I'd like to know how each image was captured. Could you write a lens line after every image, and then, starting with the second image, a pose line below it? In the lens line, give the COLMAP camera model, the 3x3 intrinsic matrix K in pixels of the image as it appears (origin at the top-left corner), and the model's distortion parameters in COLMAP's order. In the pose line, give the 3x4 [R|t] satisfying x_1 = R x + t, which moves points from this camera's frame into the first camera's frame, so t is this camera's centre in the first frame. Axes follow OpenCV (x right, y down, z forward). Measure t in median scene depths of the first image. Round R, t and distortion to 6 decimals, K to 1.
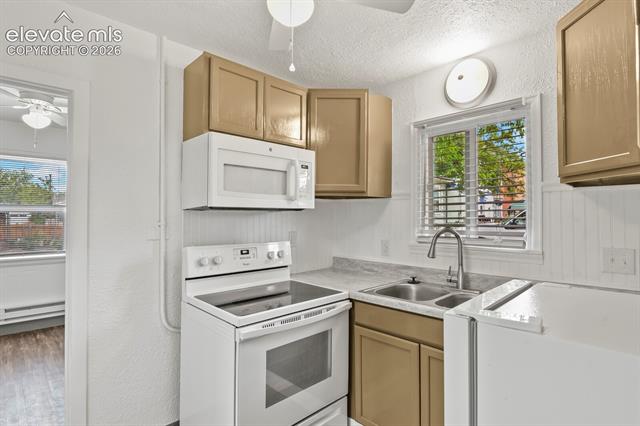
lens RADIAL K [[310.7, 0, 315.1], [0, 310.7, 214.1], [0, 0, 1]] dist [-0.015966, -0.001914]
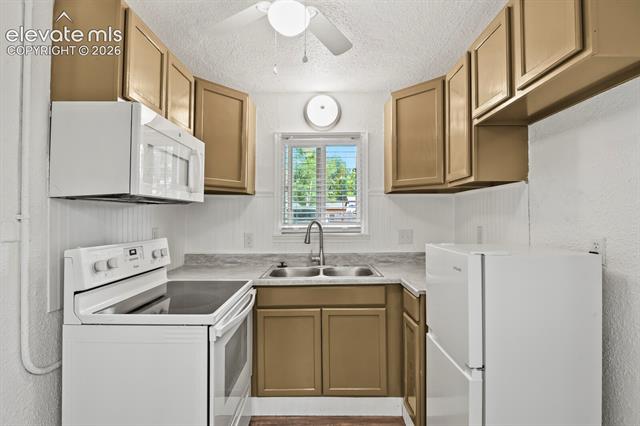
lens RADIAL K [[310.7, 0, 307.3], [0, 310.7, 214.6], [0, 0, 1]] dist [-0.015966, -0.001914]
pose [[0.707416, 0.004505, 0.706783, -0.459444], [-0.004103, 0.999989, -0.002266, 0.021697], [-0.706786, -0.001297, 0.707426, 0.085569]]
